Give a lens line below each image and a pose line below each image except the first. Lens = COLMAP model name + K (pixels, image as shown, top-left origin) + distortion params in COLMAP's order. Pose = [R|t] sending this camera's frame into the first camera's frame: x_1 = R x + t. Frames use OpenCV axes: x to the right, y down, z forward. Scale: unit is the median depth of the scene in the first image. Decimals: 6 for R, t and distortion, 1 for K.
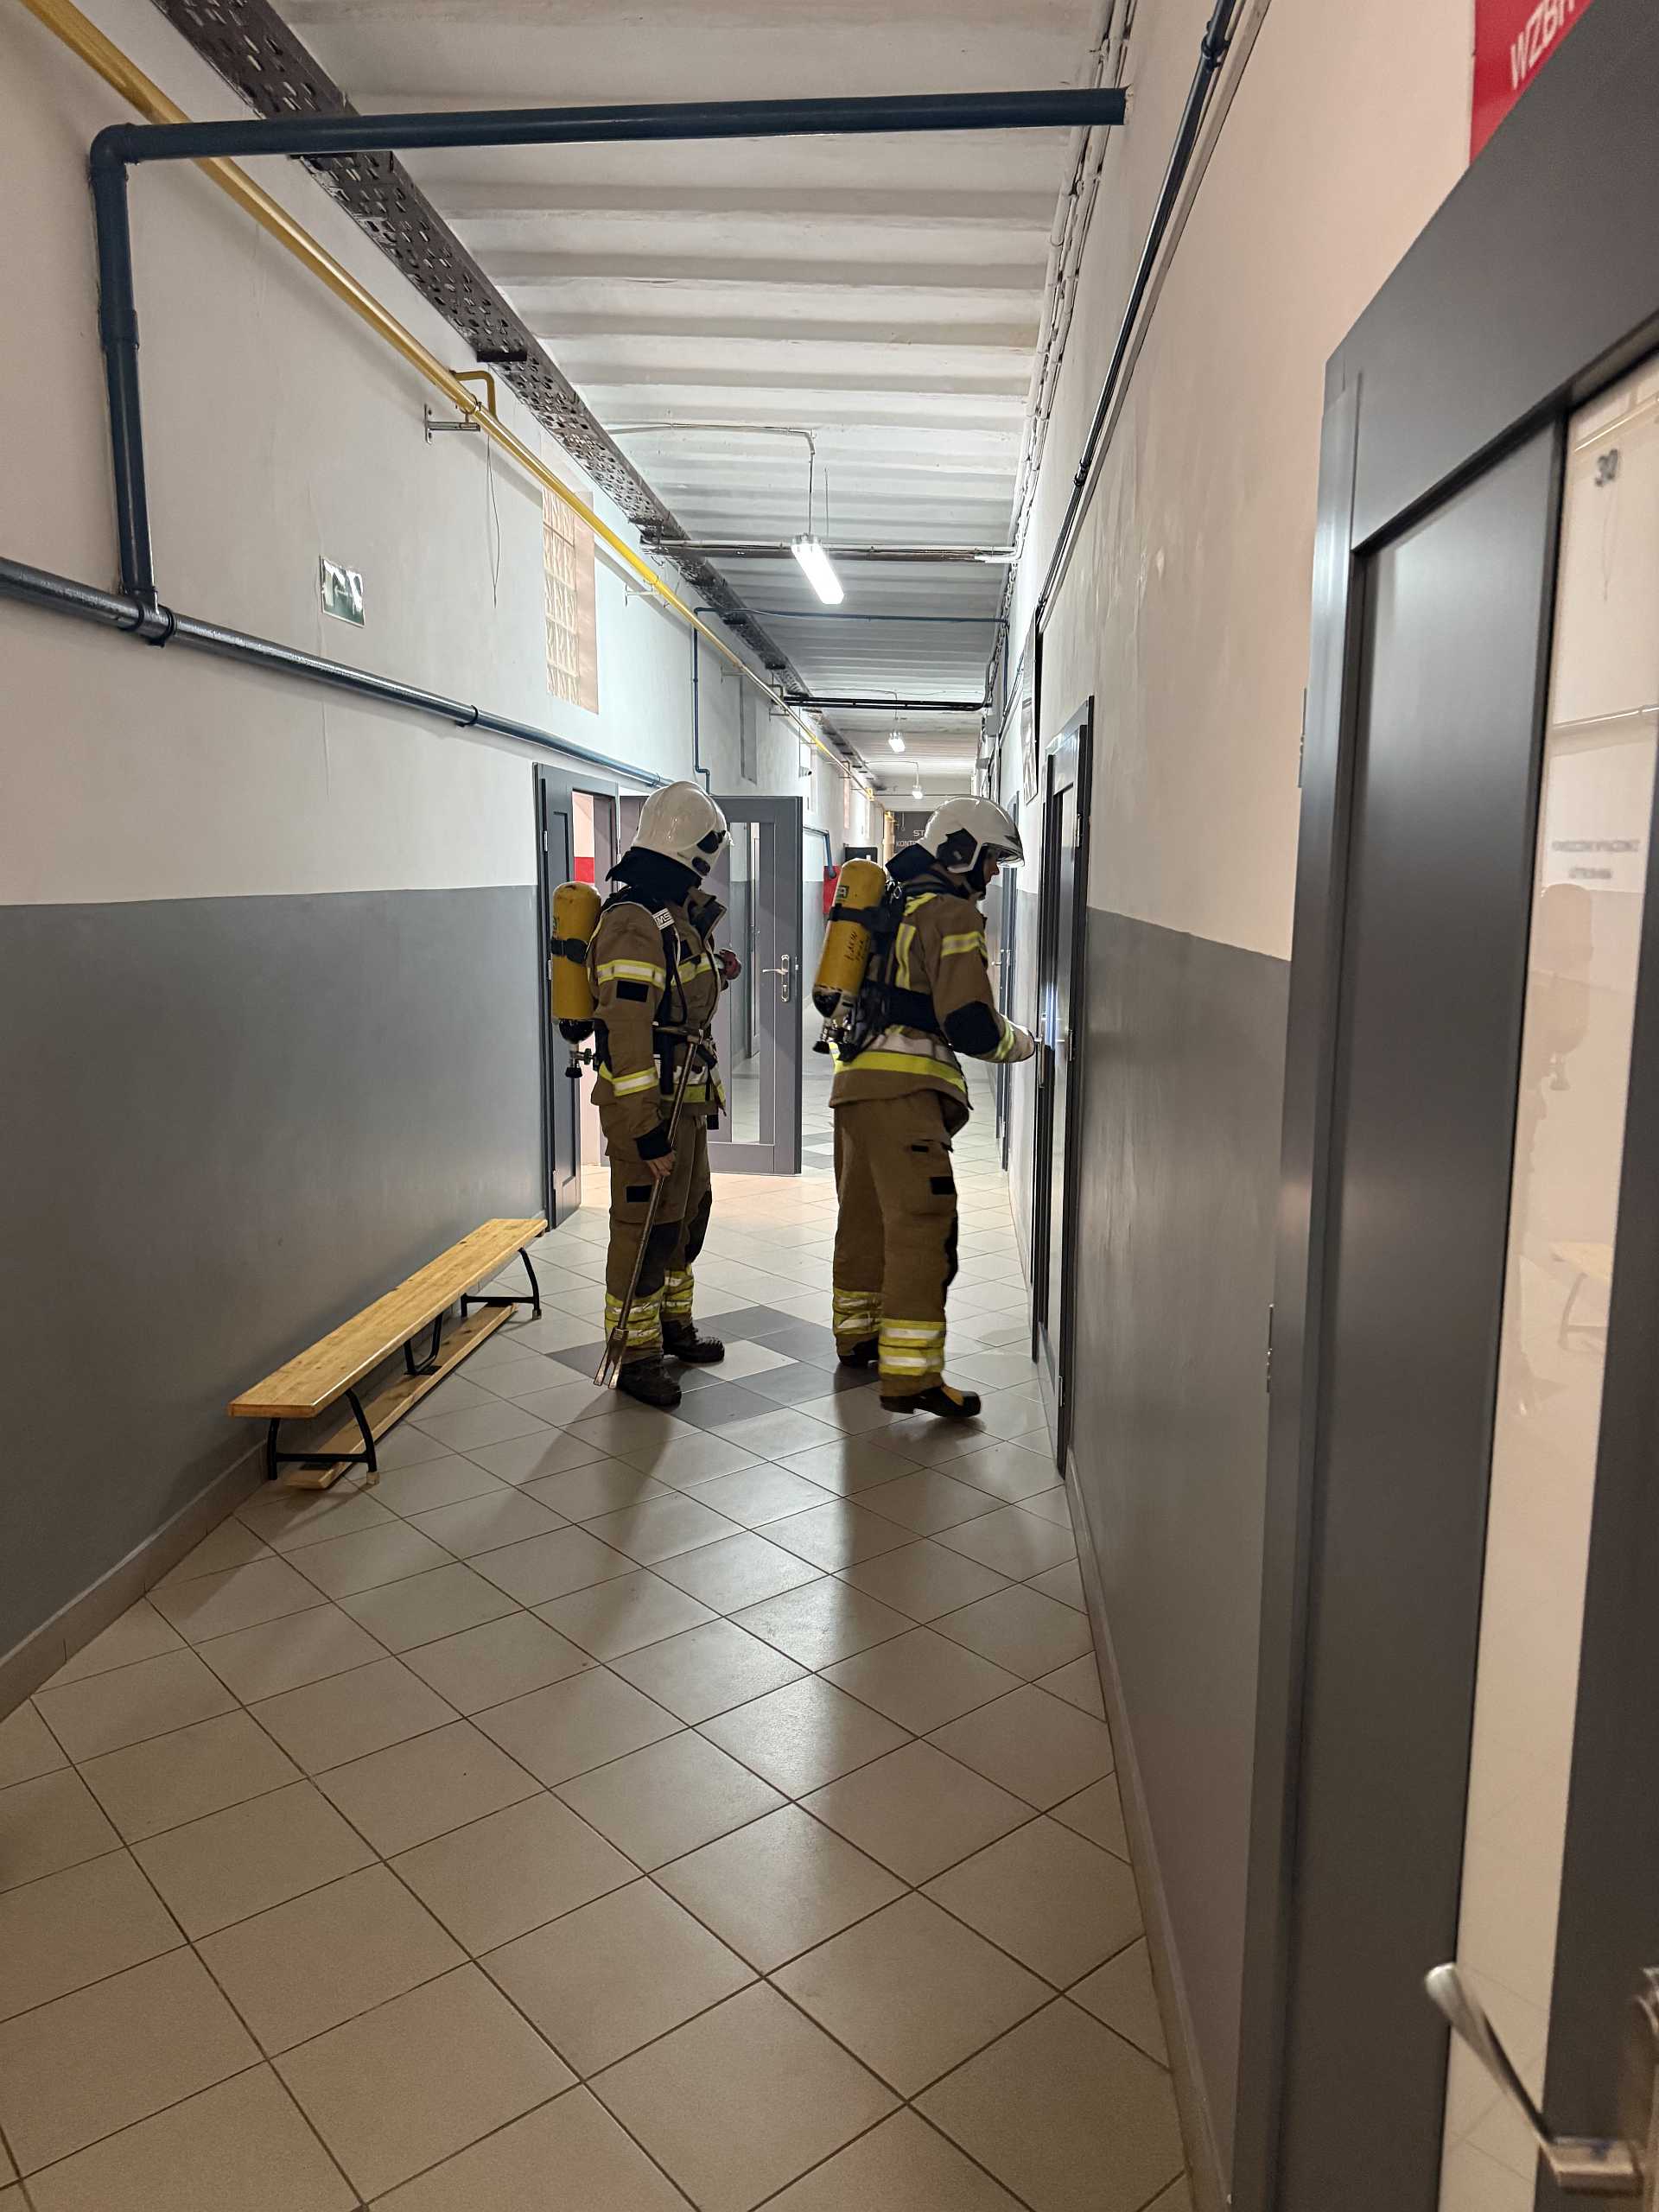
lens RADIAL K [[1544.0, 0, 829.5], [0, 1544.0, 1106.0], [0, 0, 1]] dist [0.057464, -0.079876]
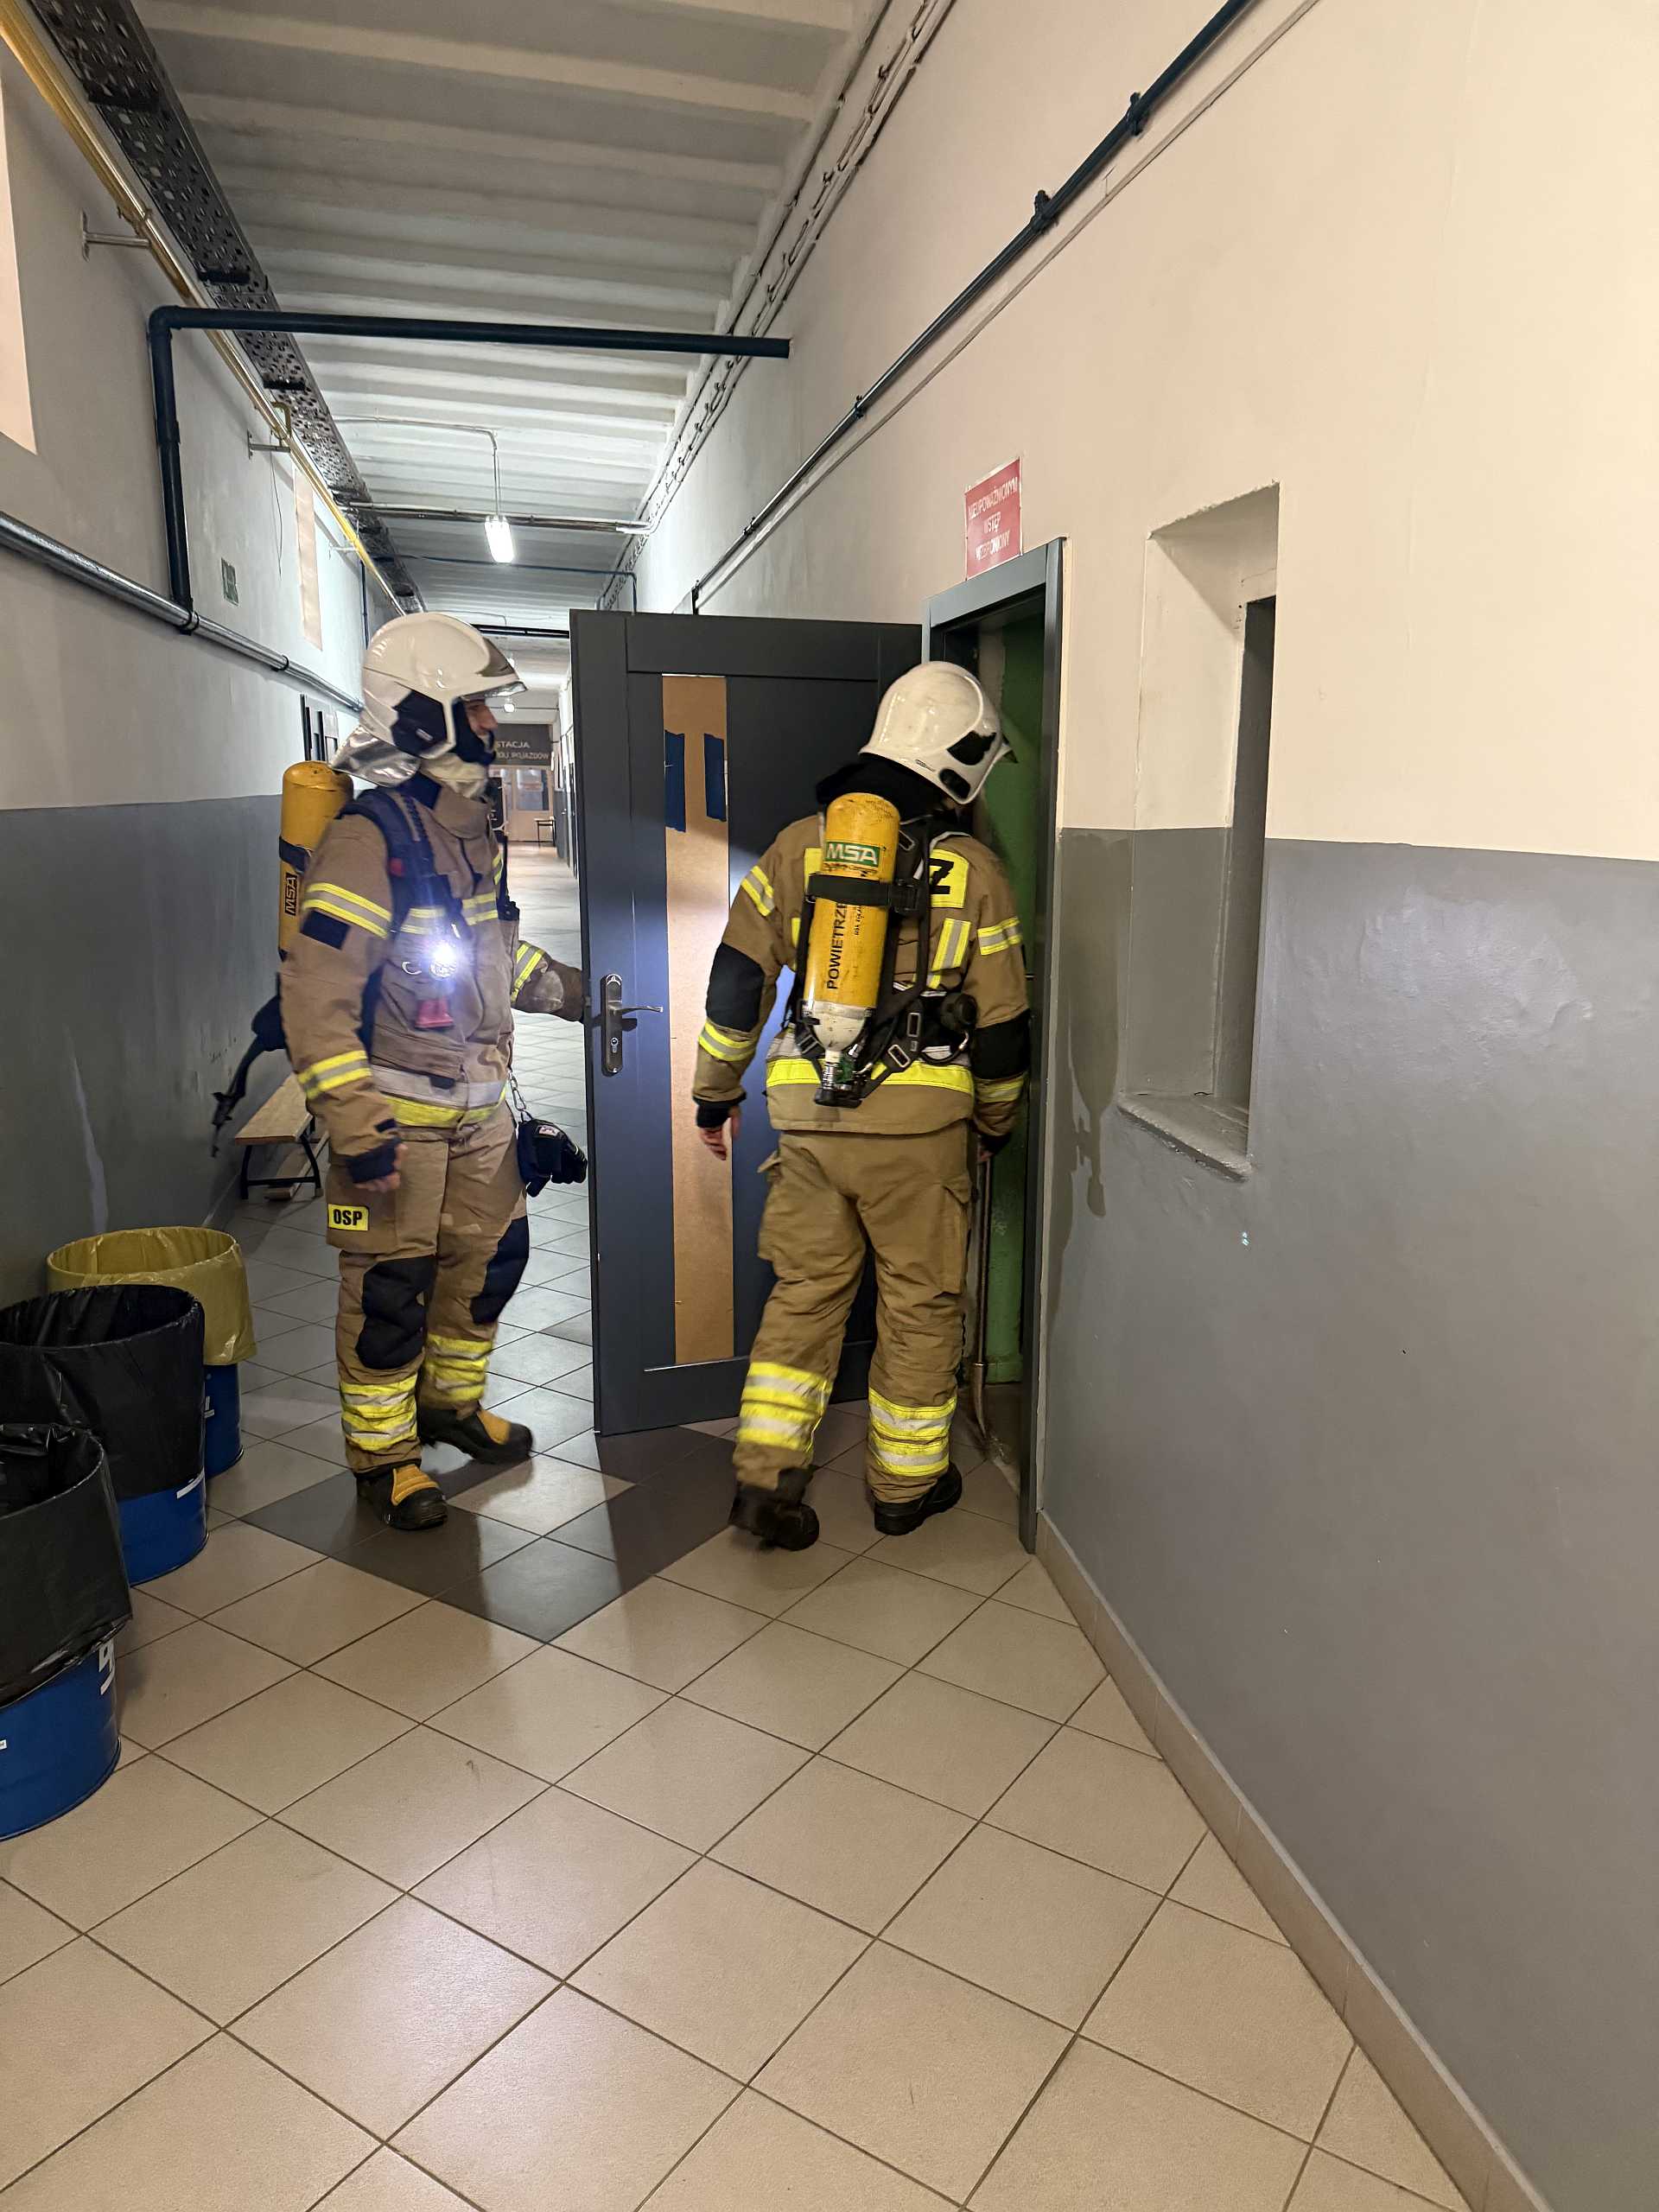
lens RADIAL K [[1544.0, 0, 829.5], [0, 1544.0, 1106.0], [0, 0, 1]] dist [0.057464, -0.079876]
pose [[0.962048, -0.067197, 0.264478, -0.141698], [0.052813, 0.996731, 0.061137, 0.061928], [-0.267722, -0.044849, 0.962452, -0.377349]]
